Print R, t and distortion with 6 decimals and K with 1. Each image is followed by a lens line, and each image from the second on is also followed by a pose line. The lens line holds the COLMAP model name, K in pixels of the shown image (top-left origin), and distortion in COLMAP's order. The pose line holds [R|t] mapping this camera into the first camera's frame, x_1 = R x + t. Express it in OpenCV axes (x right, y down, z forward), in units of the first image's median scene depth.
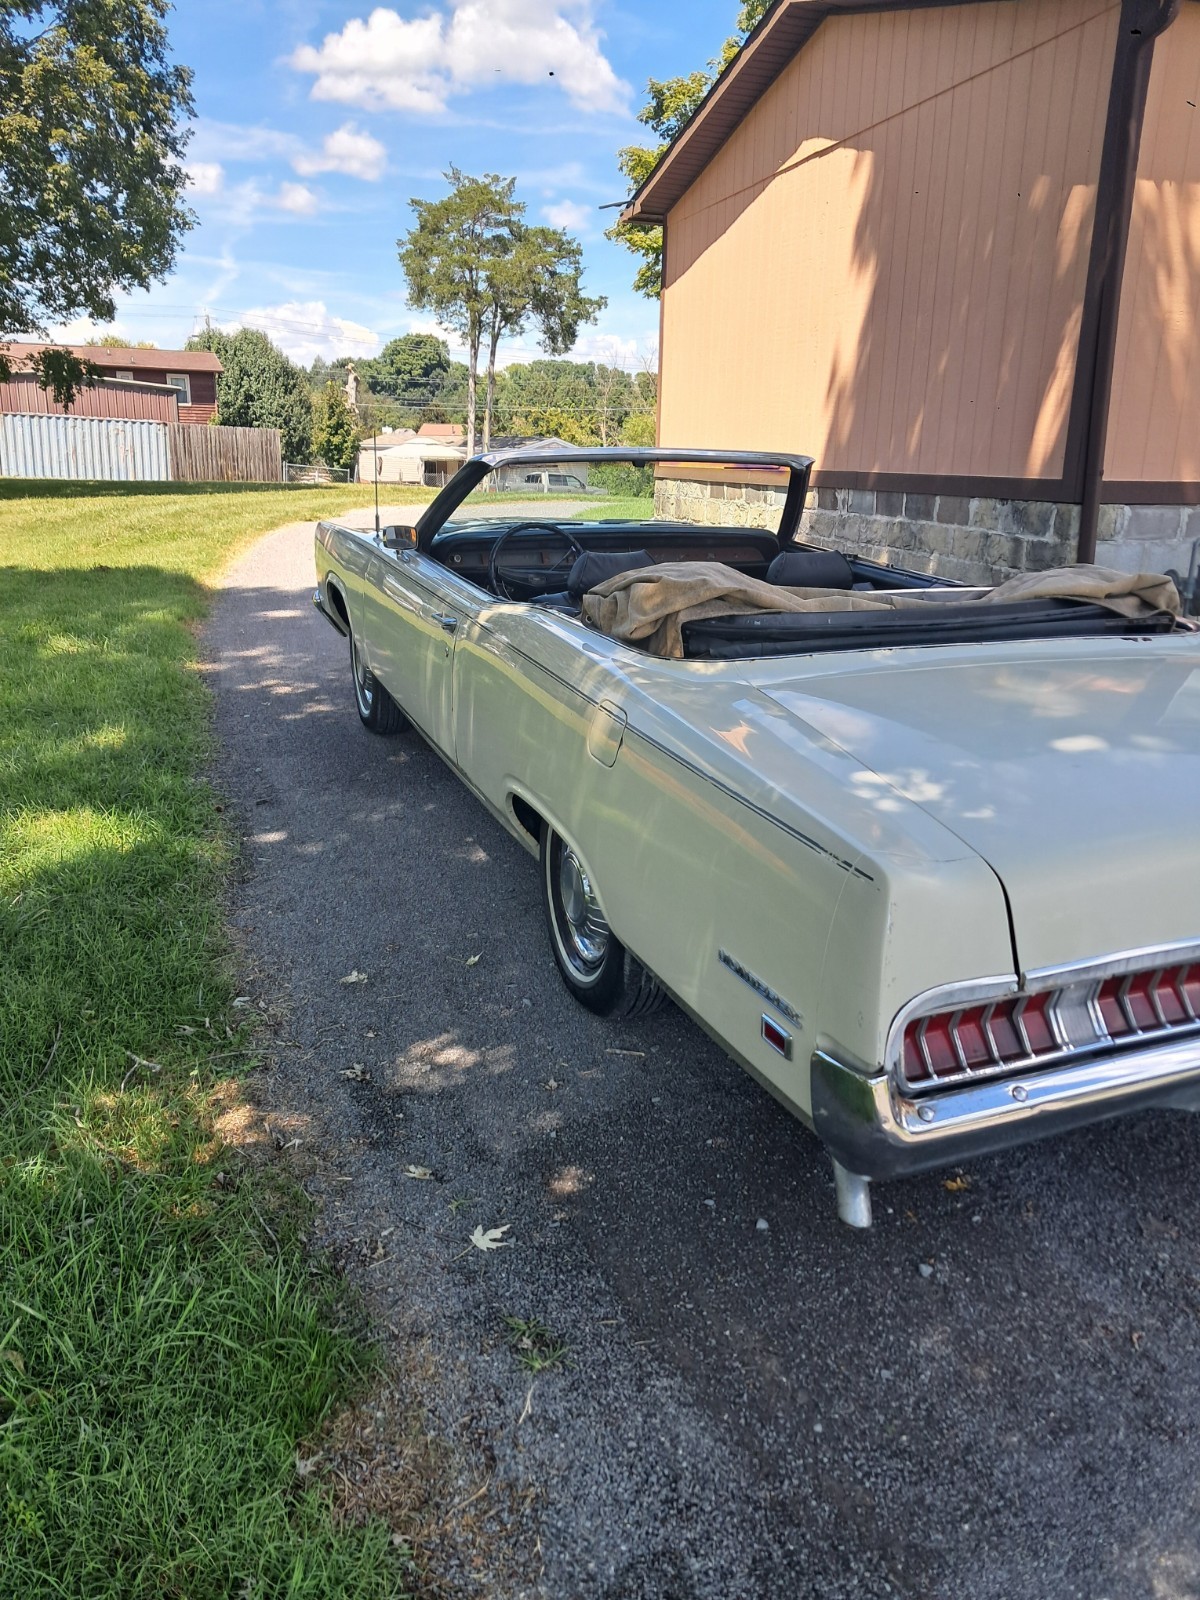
lens RADIAL K [[1253.6, 0, 597.8], [0, 1253.6, 837.4], [0, 0, 1]] dist [0.008811, -0.014514]
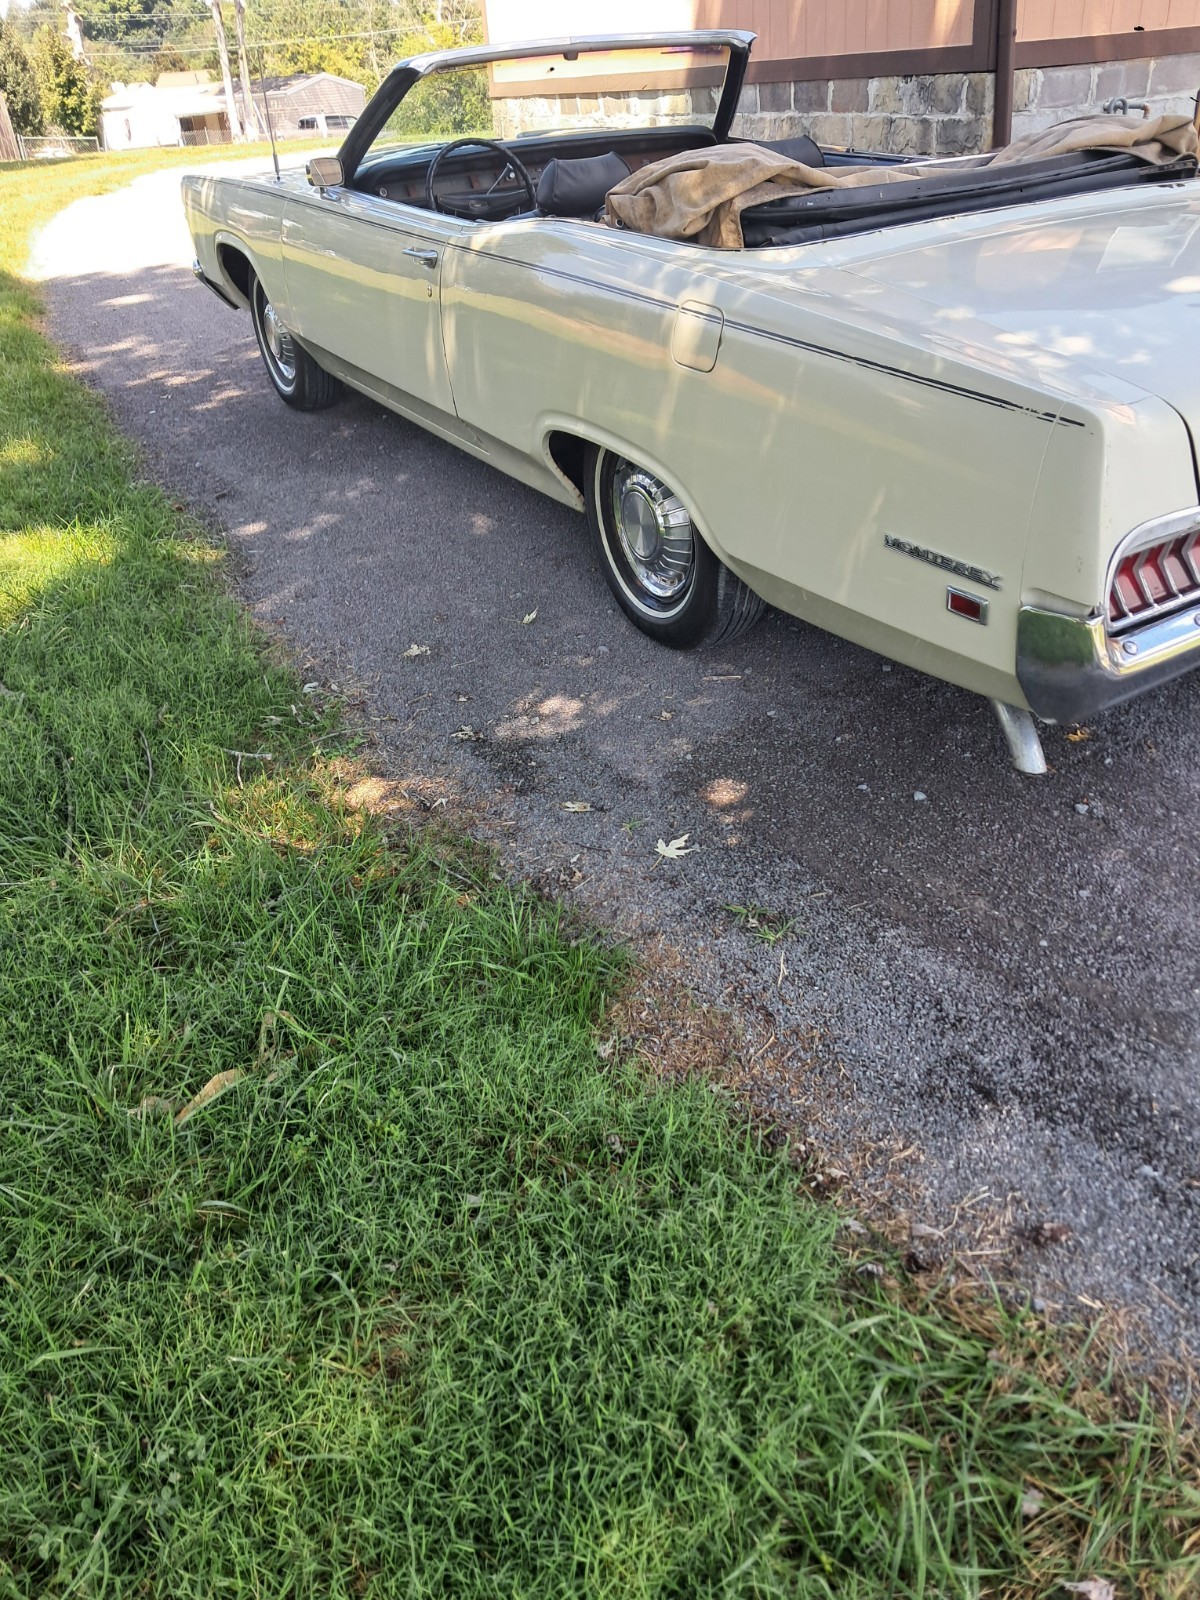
lens RADIAL K [[1253.6, 0, 597.8], [0, 1253.6, 837.4], [0, 0, 1]] dist [0.008811, -0.014514]
pose [[0.983401, -0.154969, 0.094374, -0.126267], [0.127405, 0.960098, 0.248956, 0.020530], [-0.129189, -0.232800, 0.963906, -0.003279]]
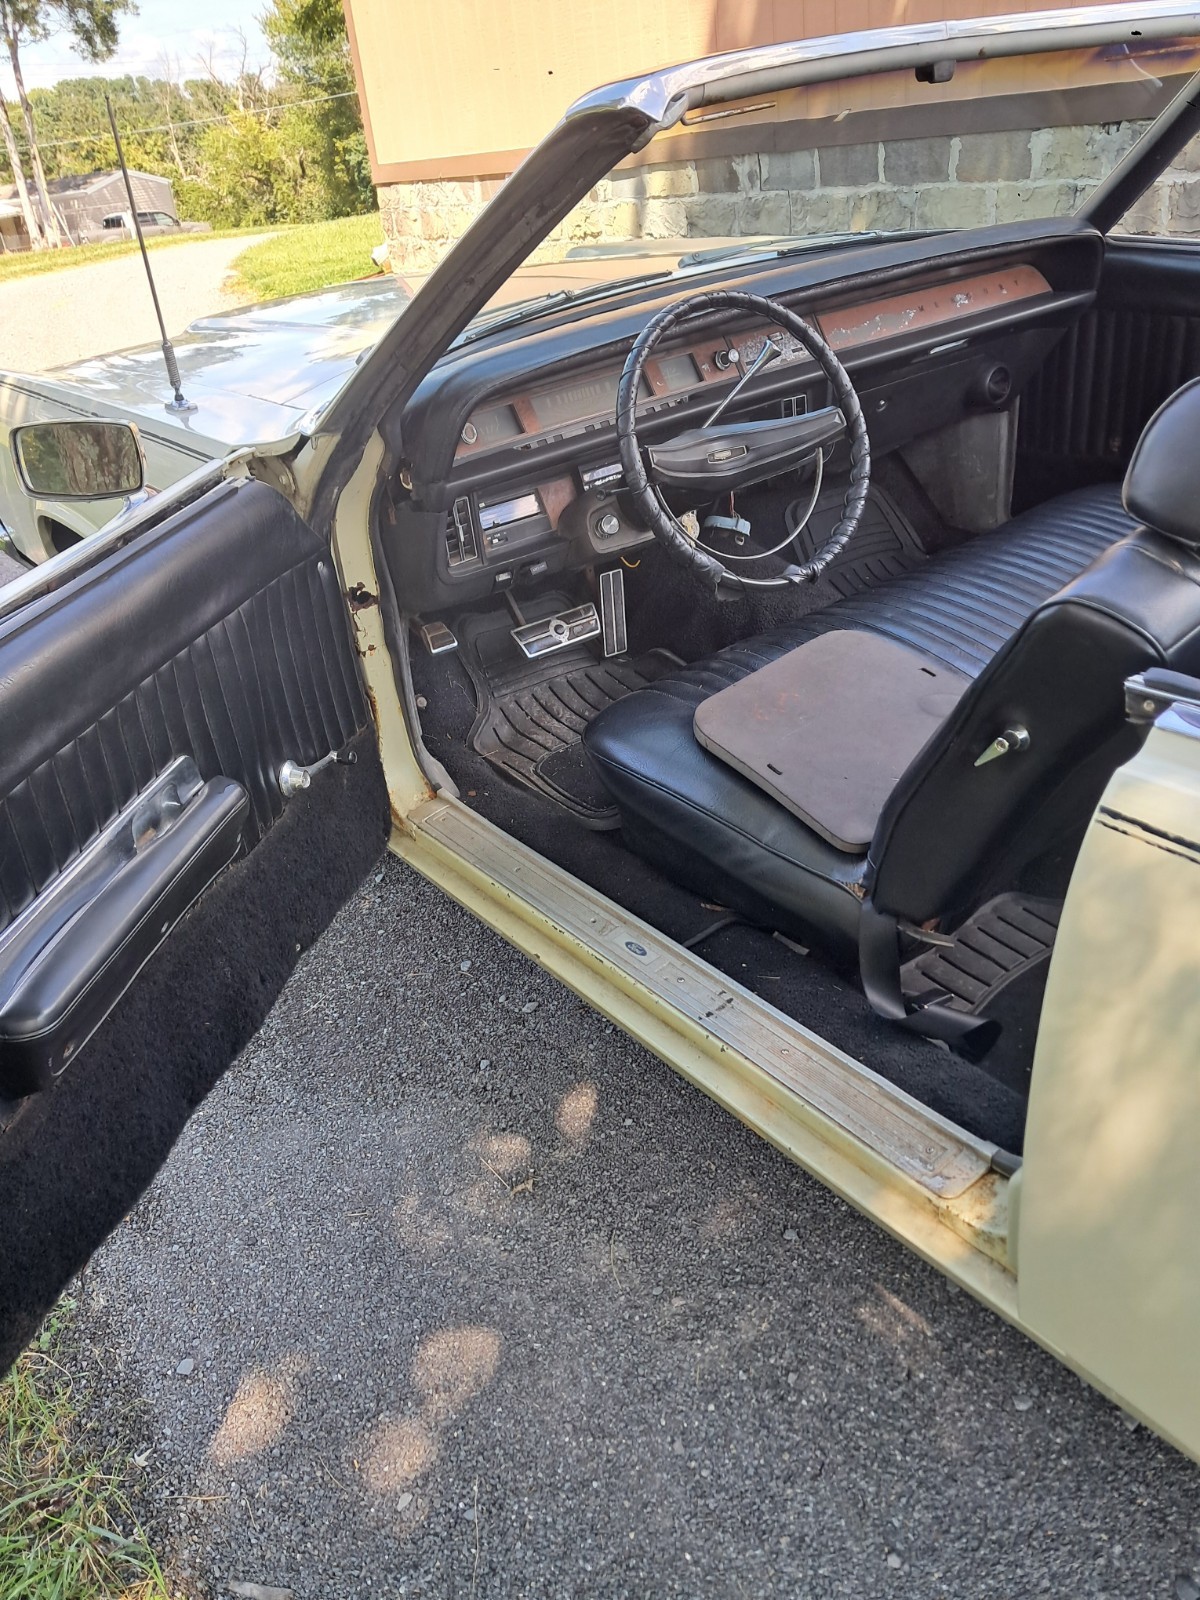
lens RADIAL K [[1253.6, 0, 597.8], [0, 1253.6, 837.4], [0, 0, 1]] dist [0.008811, -0.014514]
pose [[0.946331, -0.253808, 0.200098, -0.194881], [0.208629, 0.952564, 0.221575, -0.200030], [-0.246844, -0.167937, 0.954392, 0.671605]]
